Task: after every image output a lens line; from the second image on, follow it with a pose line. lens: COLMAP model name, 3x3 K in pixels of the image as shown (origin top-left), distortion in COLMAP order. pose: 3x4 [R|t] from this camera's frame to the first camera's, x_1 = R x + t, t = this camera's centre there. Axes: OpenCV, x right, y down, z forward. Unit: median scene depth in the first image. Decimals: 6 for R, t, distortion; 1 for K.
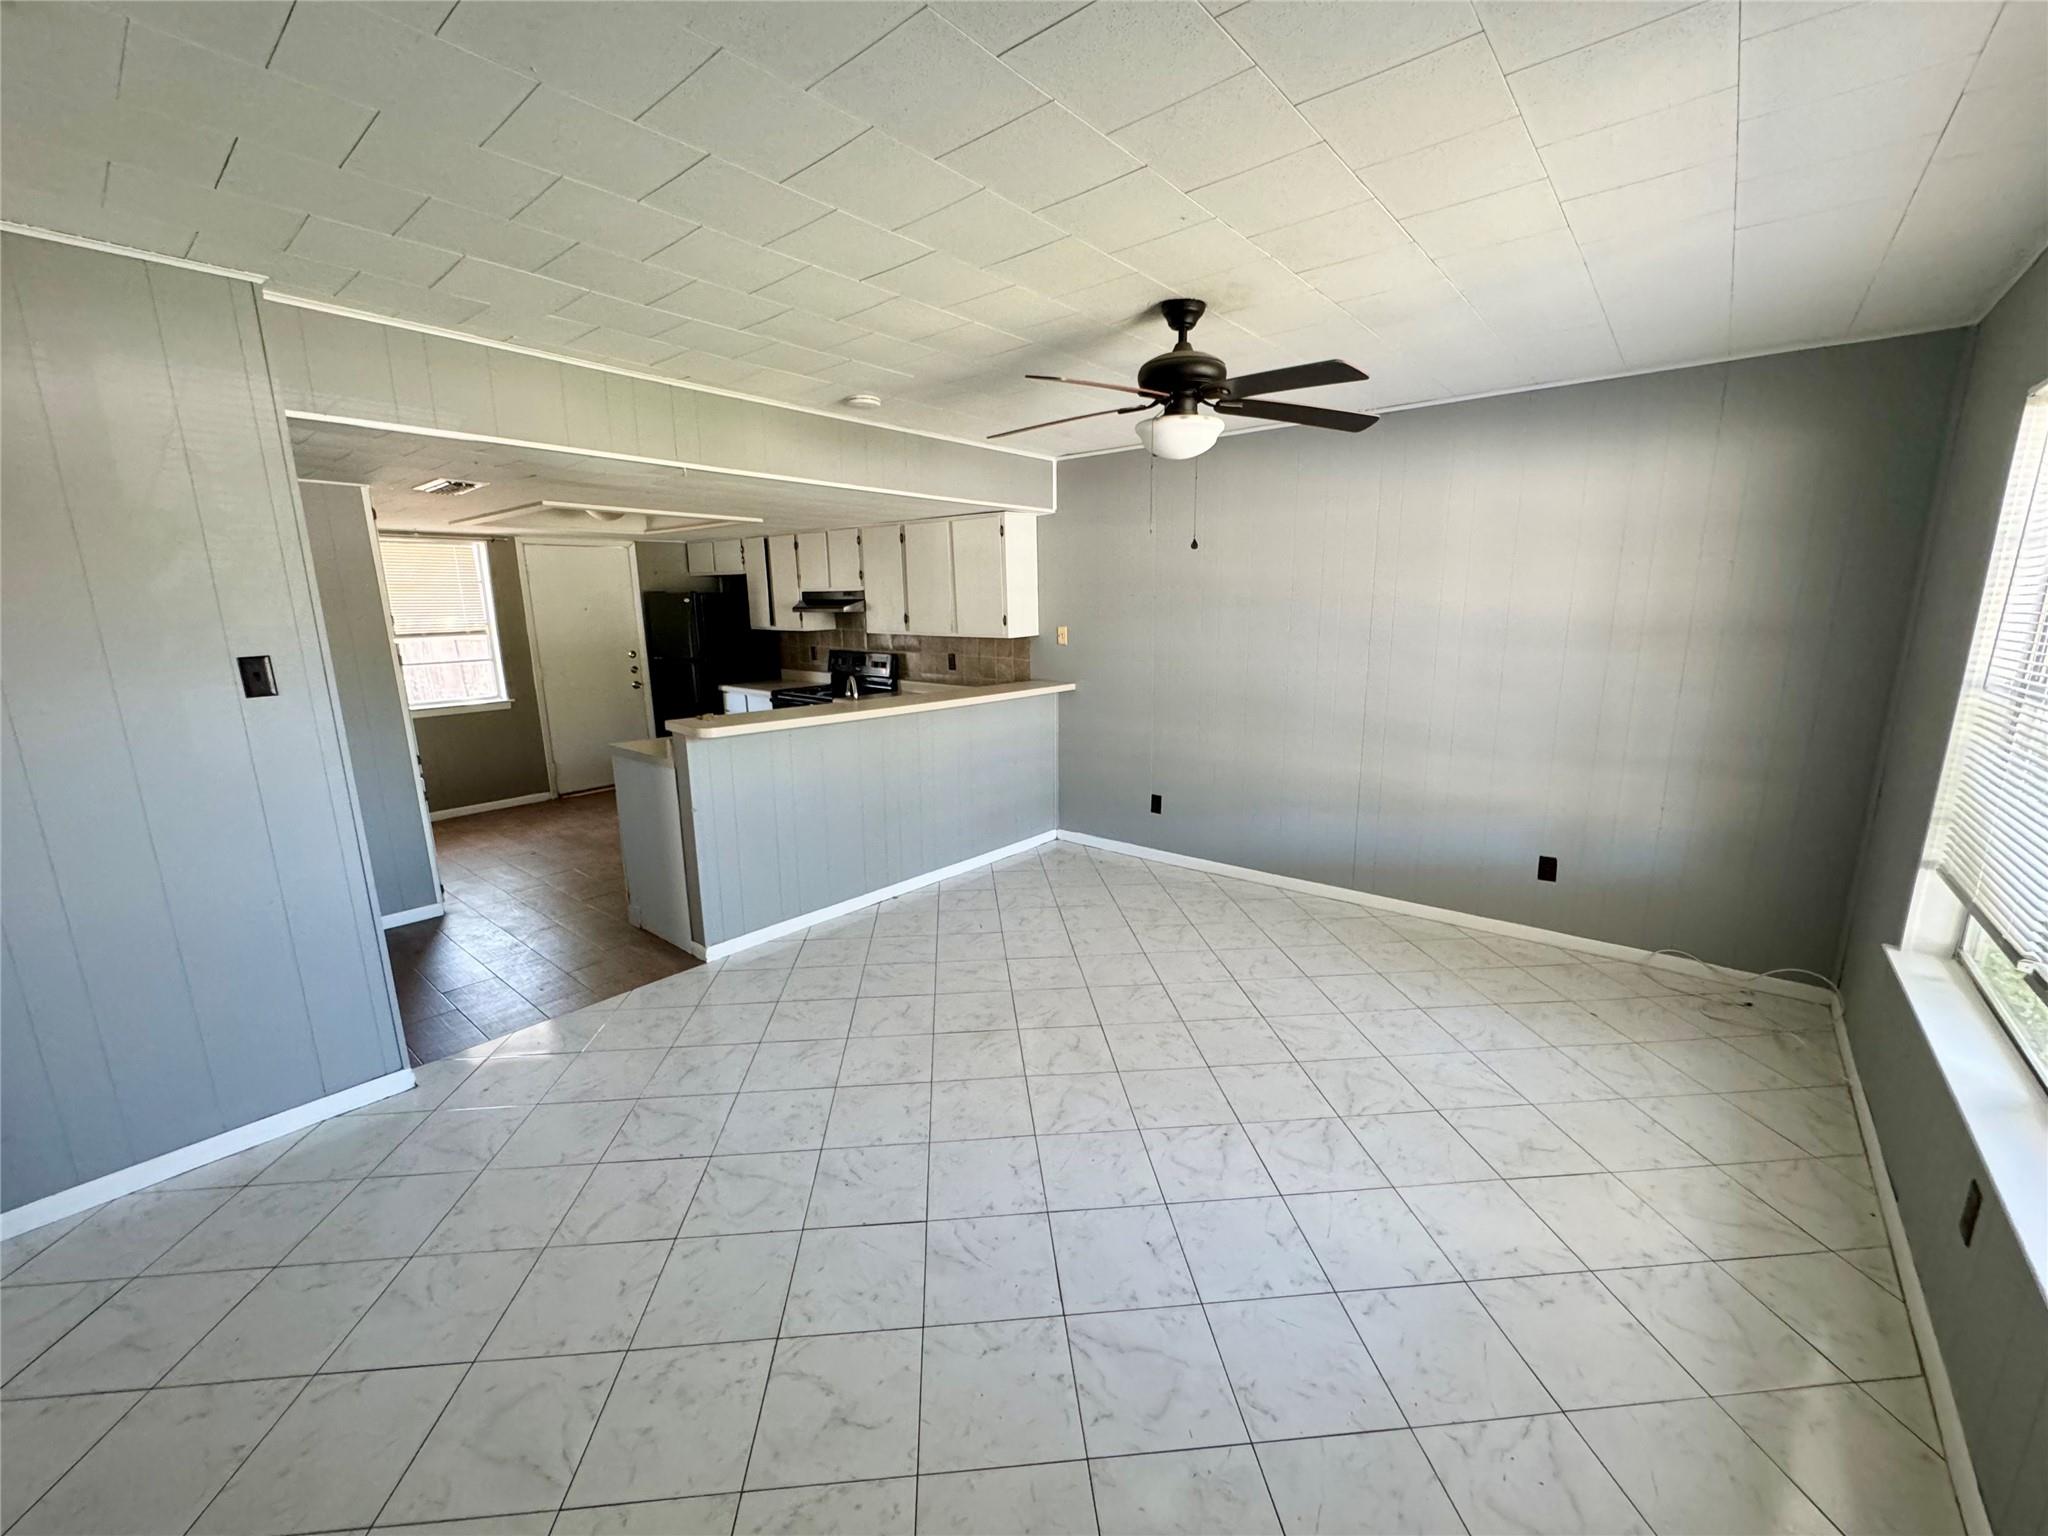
lens RADIAL K [[819.1, 0, 1021.3], [0, 819.1, 768.2], [0, 0, 1]] dist [-0.002173, 0.000890]
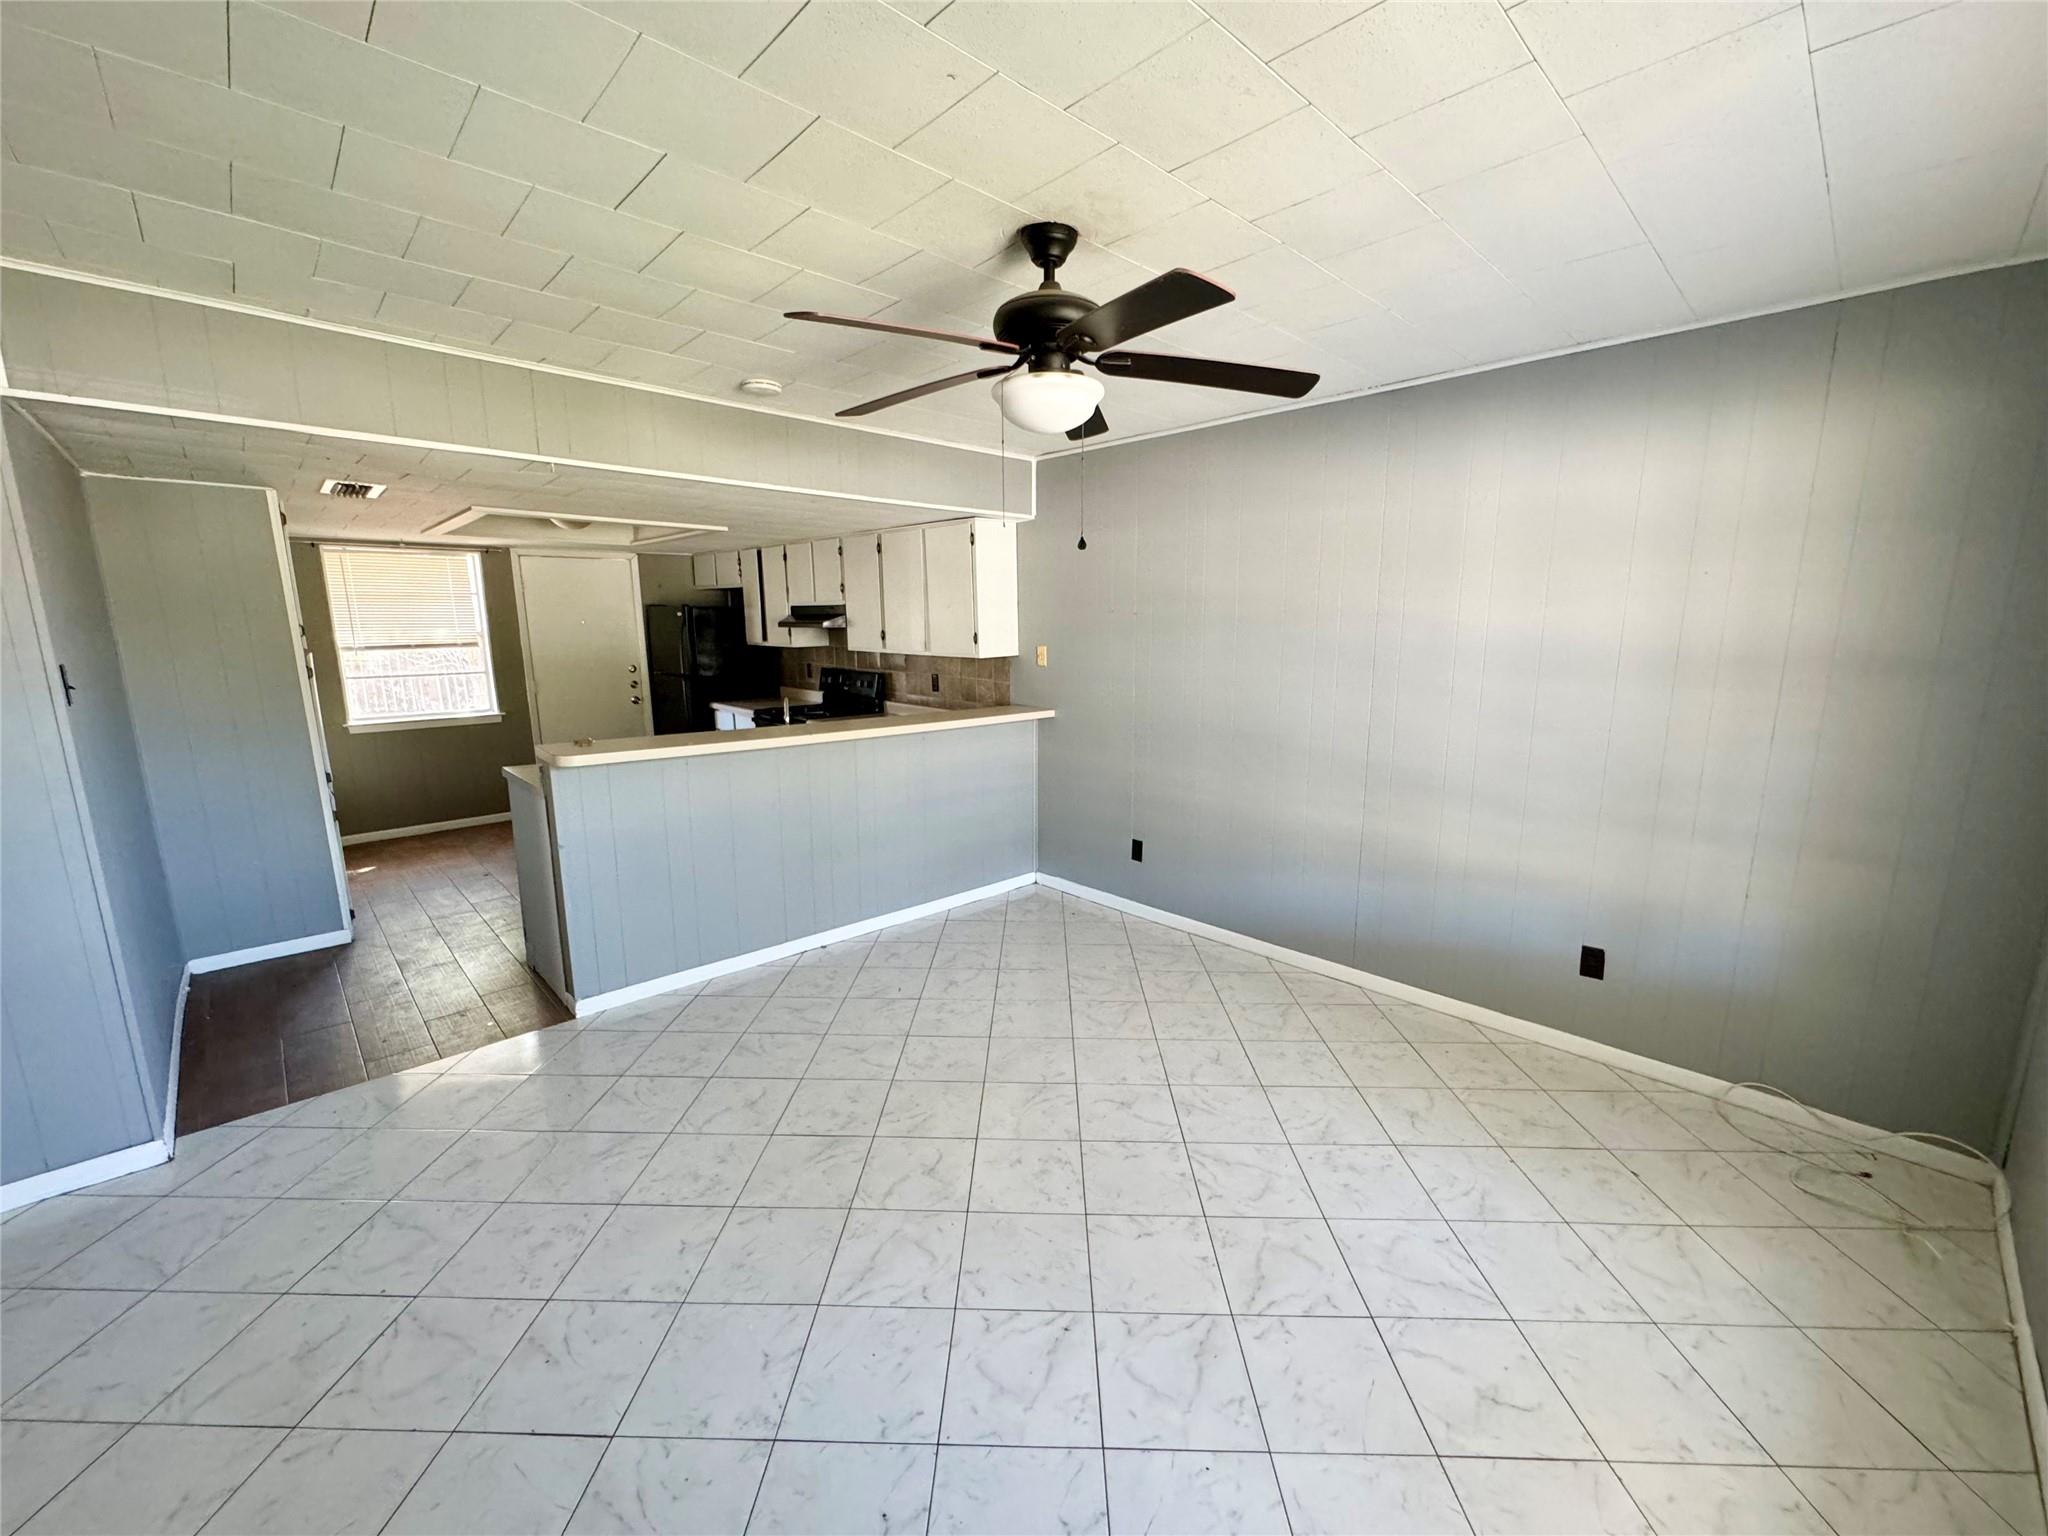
lens RADIAL K [[819.1, 0, 1021.3], [0, 819.1, 768.2], [0, 0, 1]] dist [-0.002173, 0.000890]
pose [[0.993750, 0.028649, -0.107890, 0.147921], [-0.030999, 0.999316, -0.020165, -0.024567], [0.107239, 0.023384, 0.993958, 0.132083]]
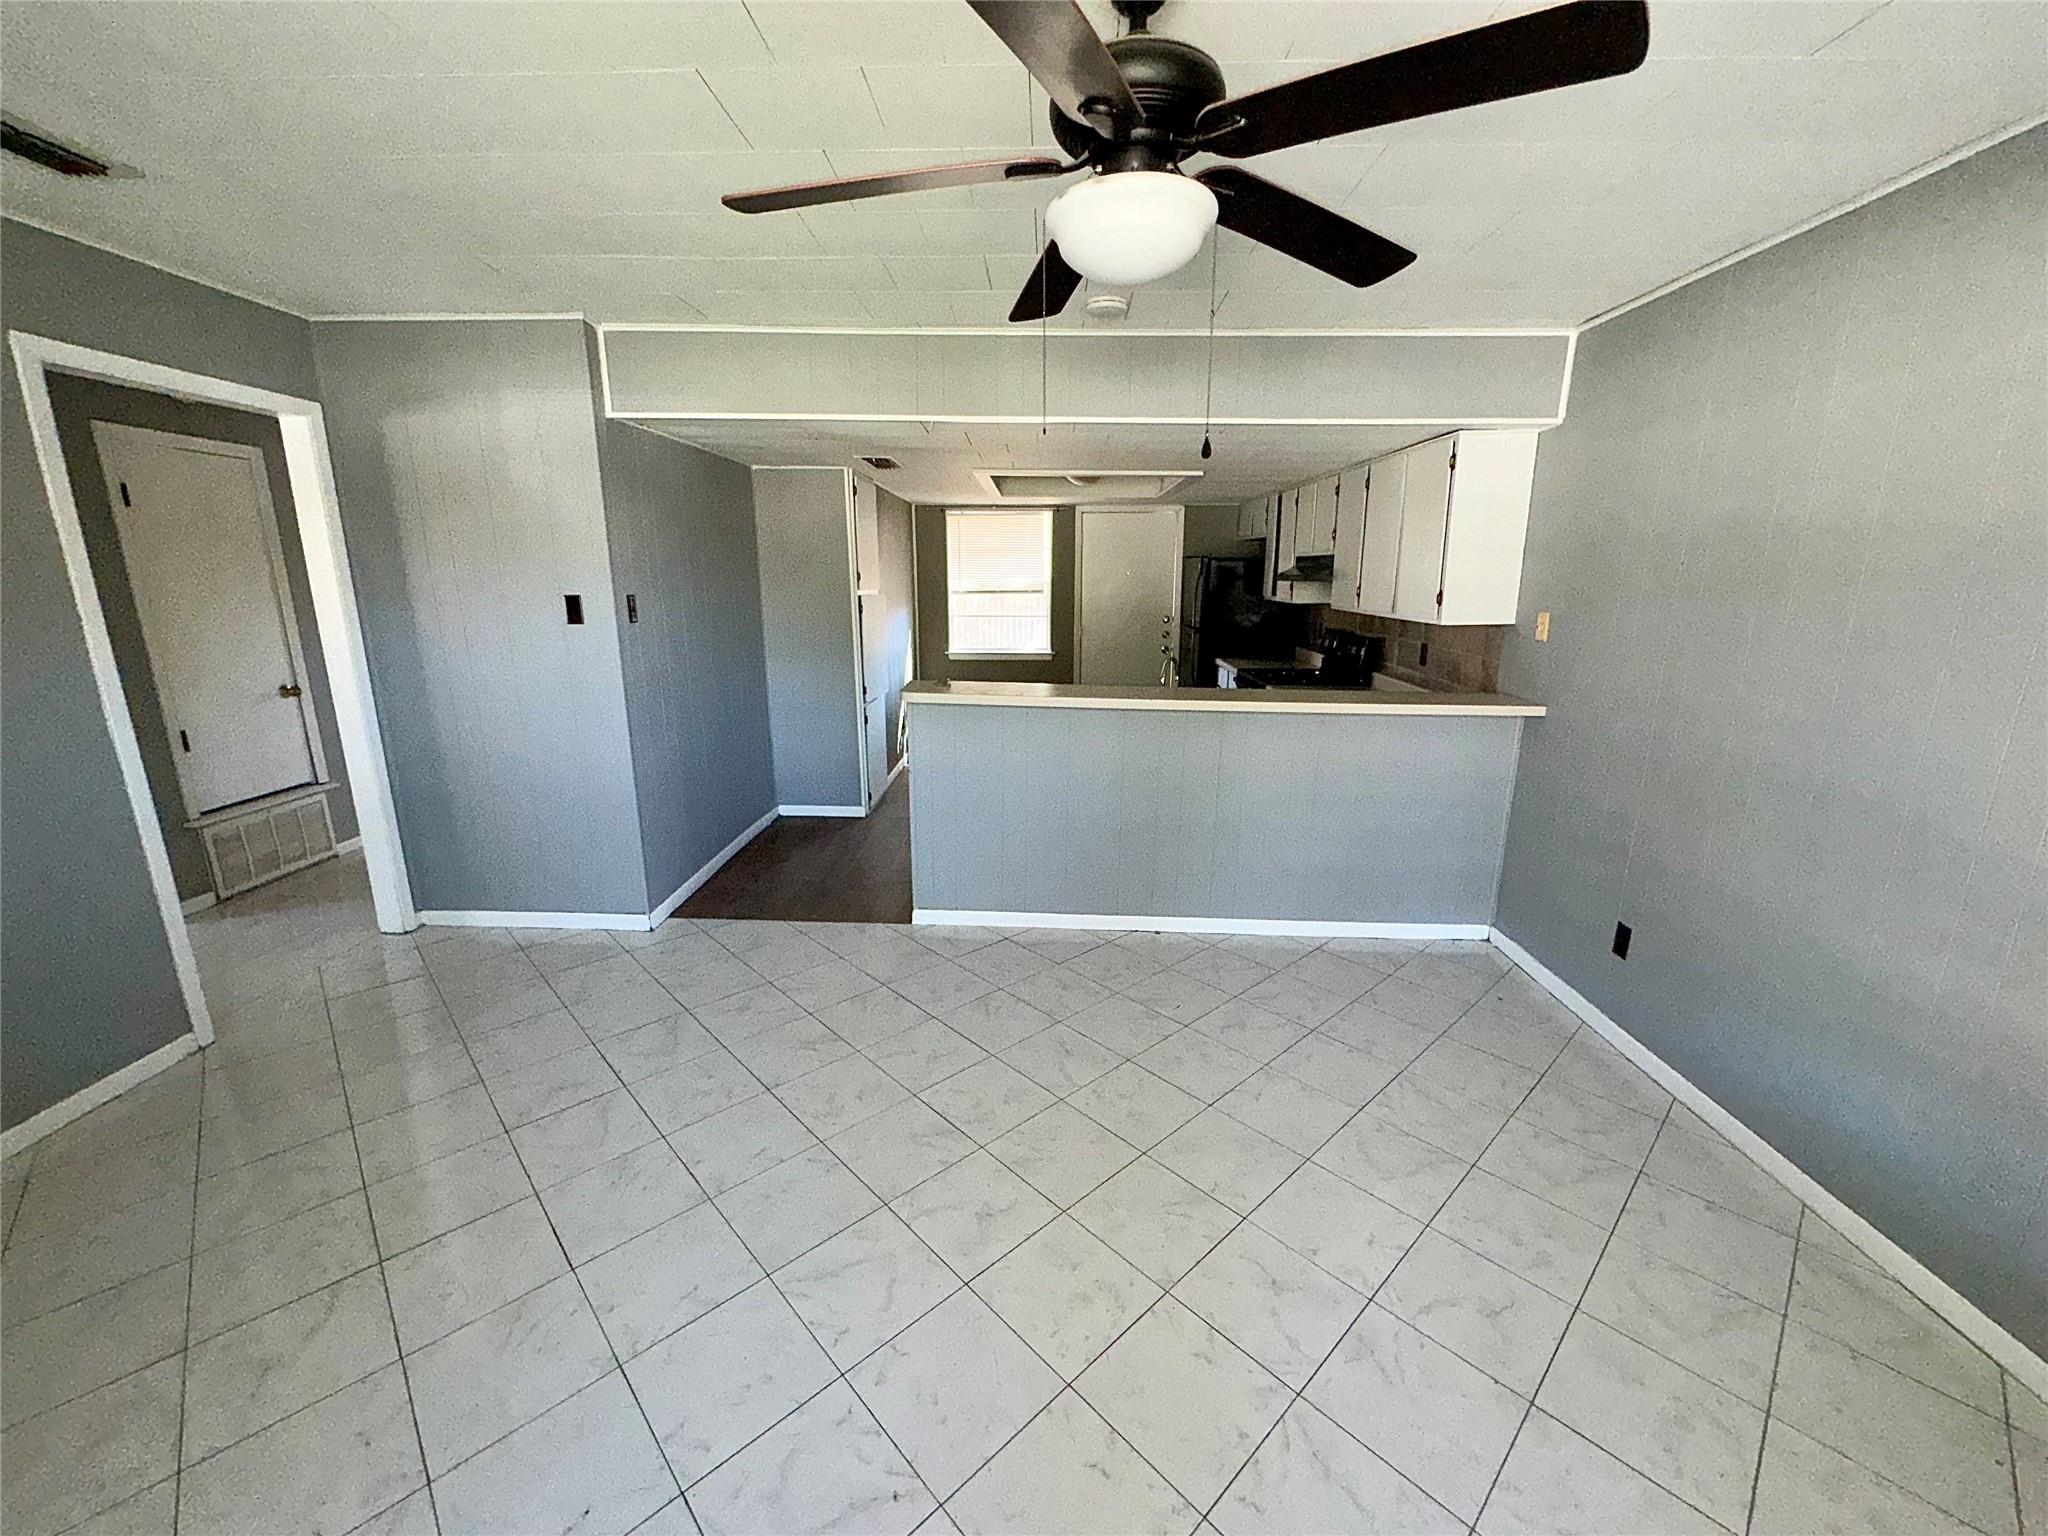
lens RADIAL K [[819.1, 0, 1021.3], [0, 819.1, 768.2], [0, 0, 1]] dist [-0.002173, 0.000890]
pose [[0.618918, 0.197647, -0.760182, 0.344107], [-0.171530, 0.978473, 0.114749, -0.071075], [0.766497, 0.059374, 0.639497, 0.361855]]
